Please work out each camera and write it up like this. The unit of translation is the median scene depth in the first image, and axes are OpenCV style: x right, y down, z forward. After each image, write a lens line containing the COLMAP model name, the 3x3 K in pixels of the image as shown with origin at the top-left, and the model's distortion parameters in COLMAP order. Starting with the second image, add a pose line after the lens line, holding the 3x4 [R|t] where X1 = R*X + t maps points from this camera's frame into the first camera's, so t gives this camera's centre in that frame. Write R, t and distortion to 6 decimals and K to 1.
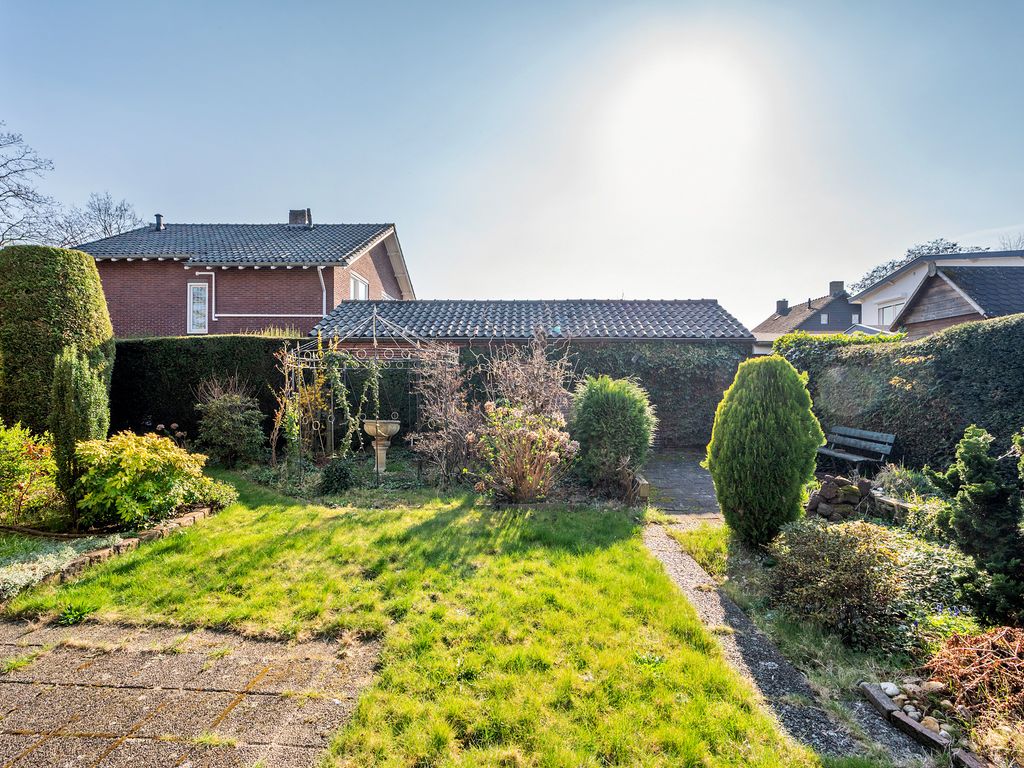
lens RADIAL K [[473.6, 0, 514.3], [0, 473.6, 383.5], [0, 0, 1]] dist [-0.002016, -0.000046]
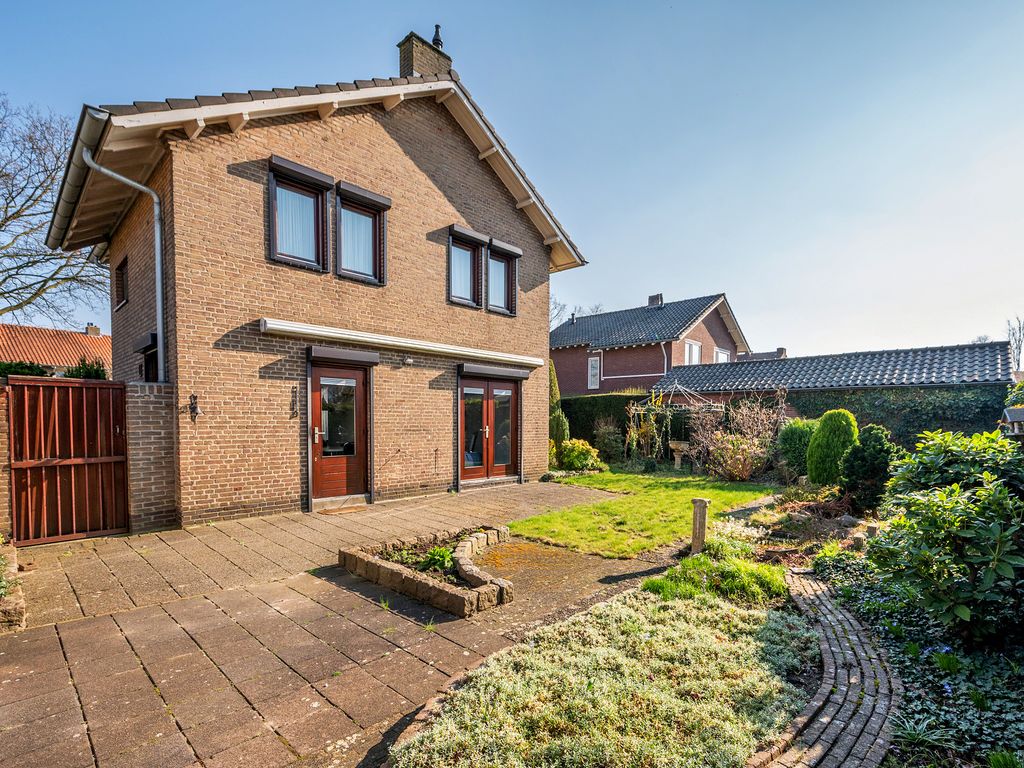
lens RADIAL K [[485.8, 0, 533.7], [0, 485.8, 438.5], [0, 0, 1]] dist [-0.000630, -0.000092]
pose [[0.759582, 0.026661, -0.649864, 0.475907], [0.001822, 0.999068, 0.043117, -0.014544], [0.650409, -0.033935, 0.758826, -0.733924]]
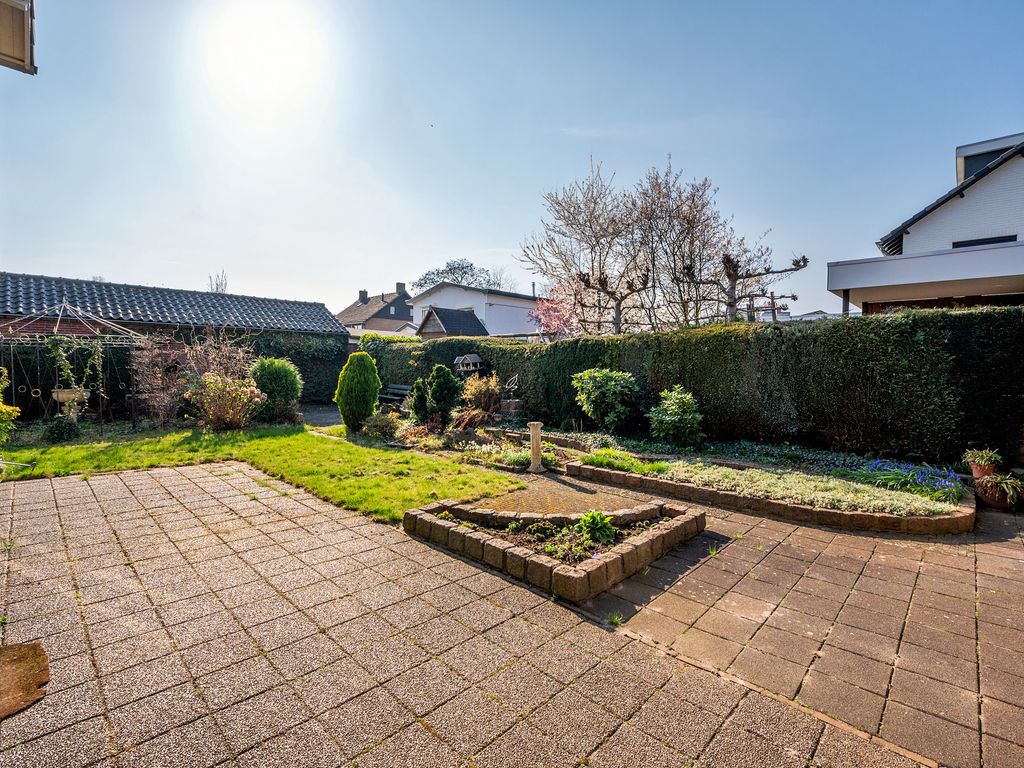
lens RADIAL K [[473.6, 0, 514.3], [0, 473.6, 383.5], [0, 0, 1]] dist [-0.002016, -0.000046]
pose [[0.678416, -0.025946, 0.734220, -0.373160], [-0.015266, 0.998663, 0.049397, -0.015256], [-0.734520, -0.044720, 0.677112, -0.639086]]
